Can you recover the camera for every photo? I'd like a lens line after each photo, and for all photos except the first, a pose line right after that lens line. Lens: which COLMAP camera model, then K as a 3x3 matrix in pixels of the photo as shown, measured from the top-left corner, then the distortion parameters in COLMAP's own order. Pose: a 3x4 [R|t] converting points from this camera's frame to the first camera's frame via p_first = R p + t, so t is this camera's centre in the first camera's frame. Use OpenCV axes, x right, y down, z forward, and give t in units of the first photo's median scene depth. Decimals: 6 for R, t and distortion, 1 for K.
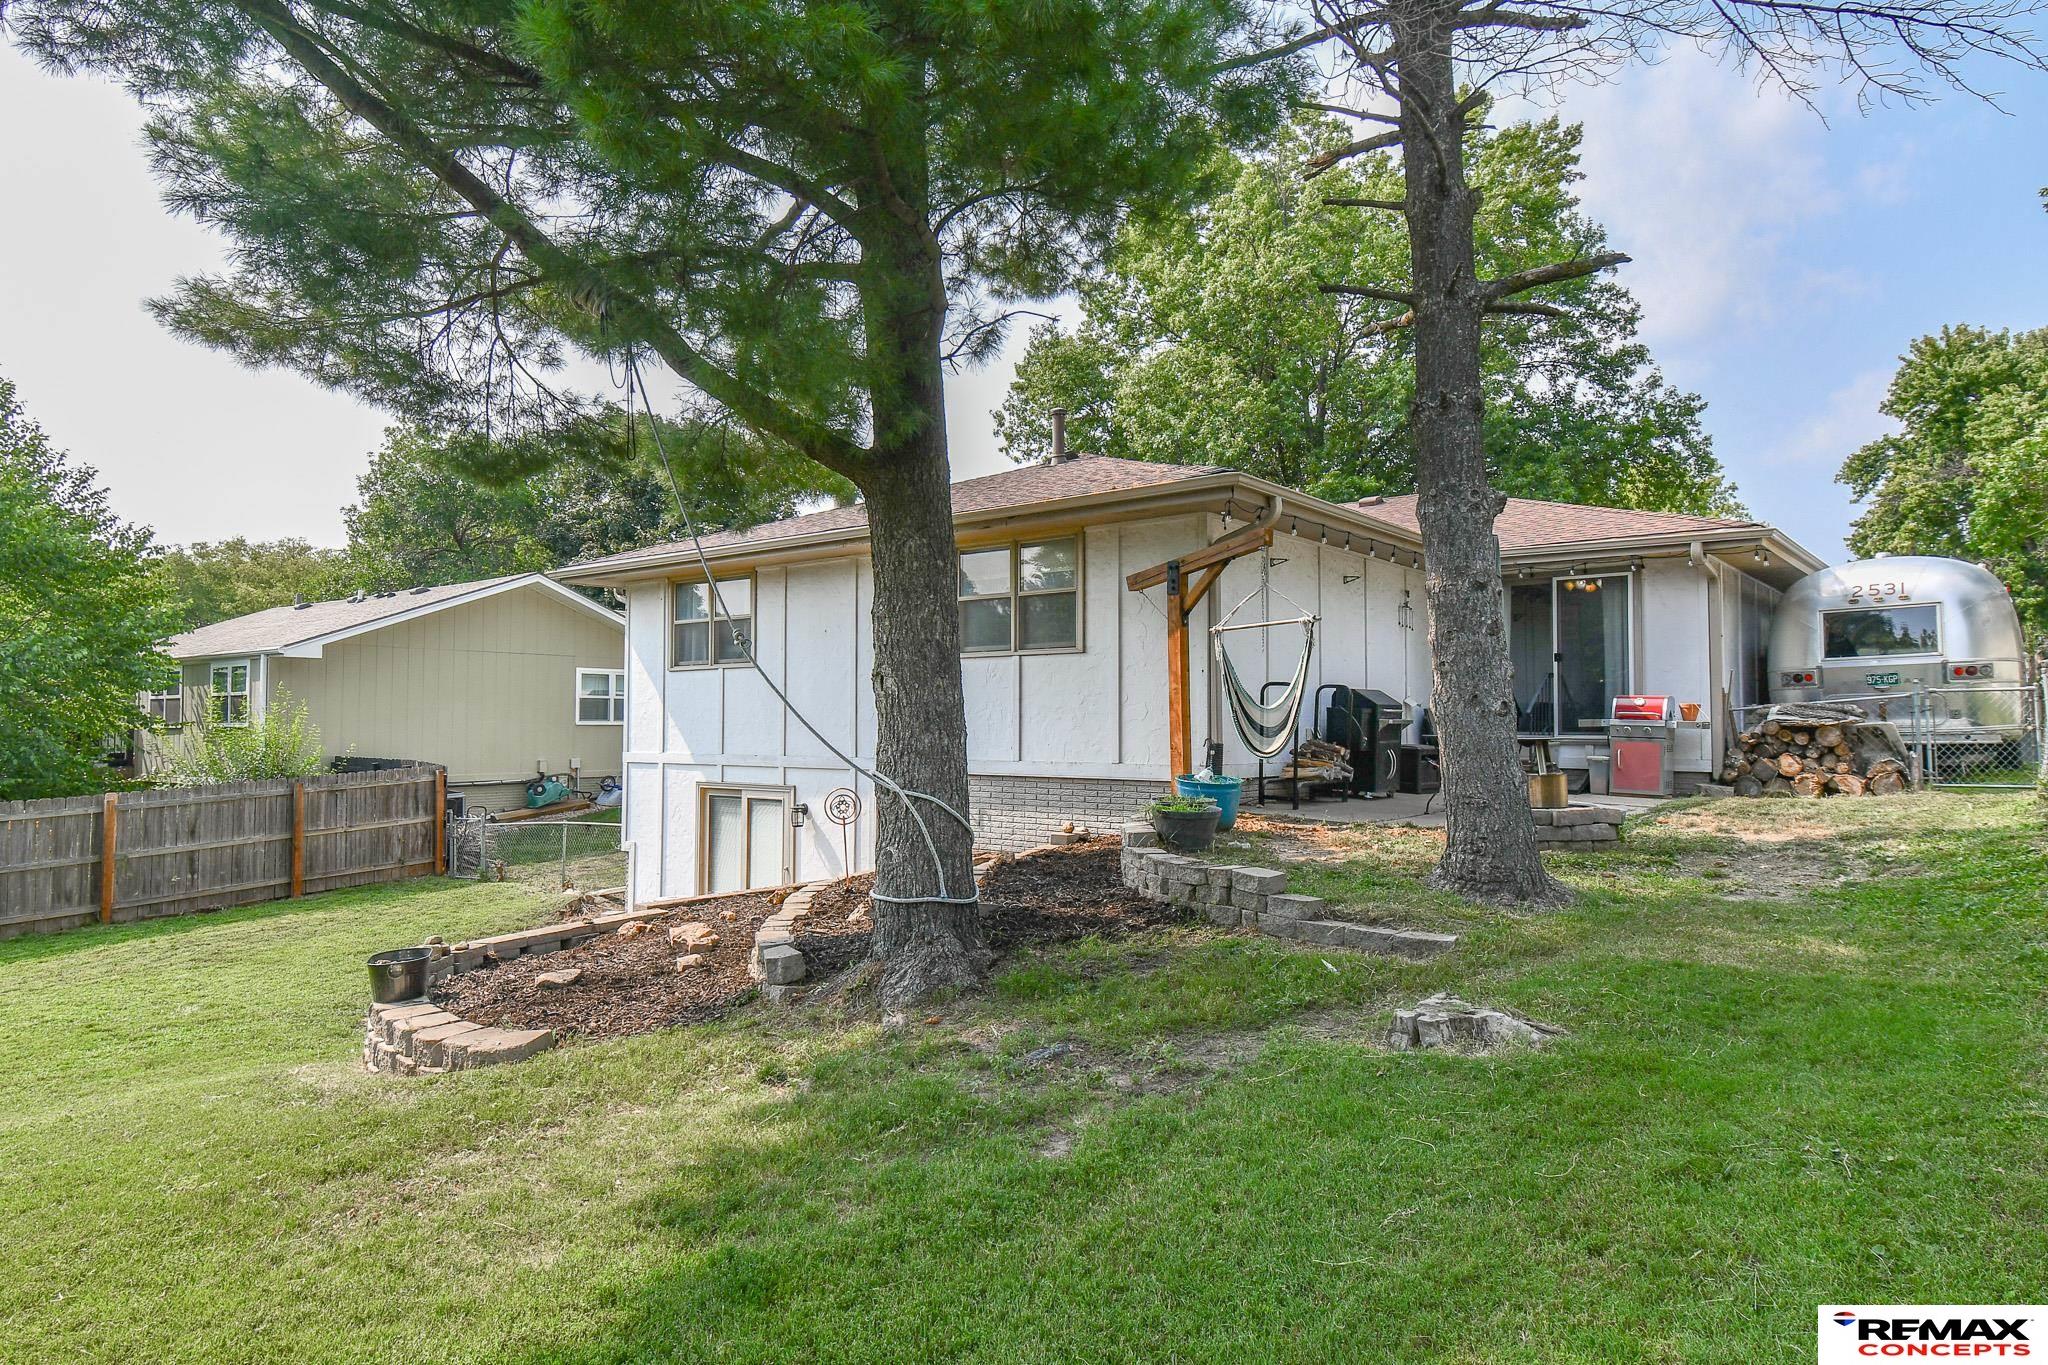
lens RADIAL K [[1220.7, 0, 1022.6], [0, 1220.7, 690.6], [0, 0, 1]] dist [0.034173, -0.000567]
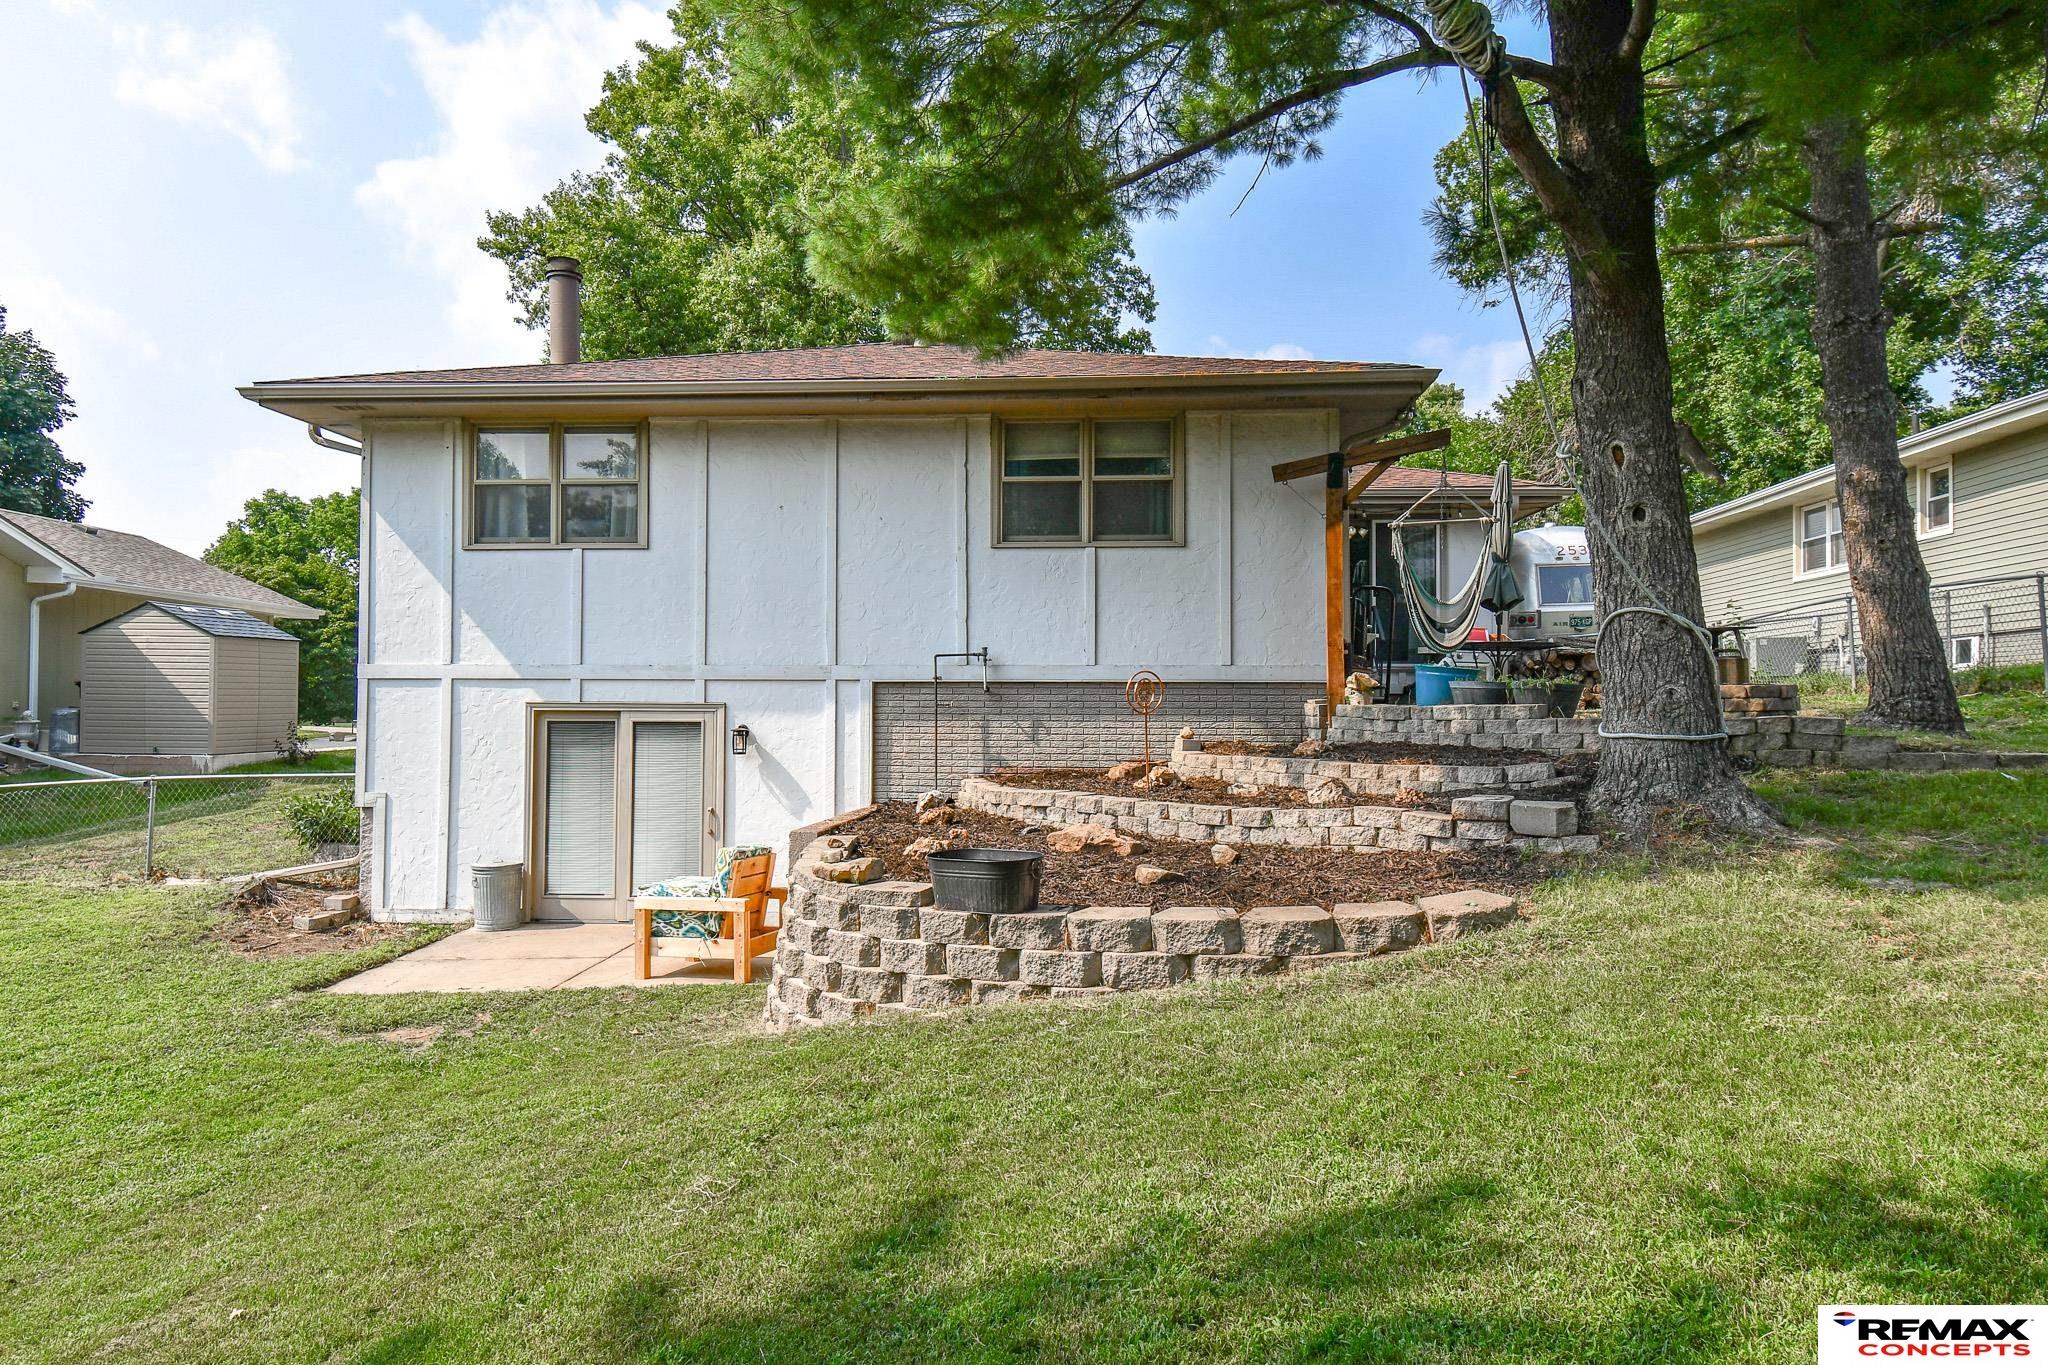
lens RADIAL K [[1348.3, 0, 1024.2], [0, 1348.3, 683.9], [0, 0, 1]] dist [0.005154, 0.000575]
pose [[0.821918, 0.015324, 0.569400, -0.511796], [-0.019161, 0.999816, 0.000752, 0.060549], [-0.569284, -0.011528, 0.822060, 0.184542]]
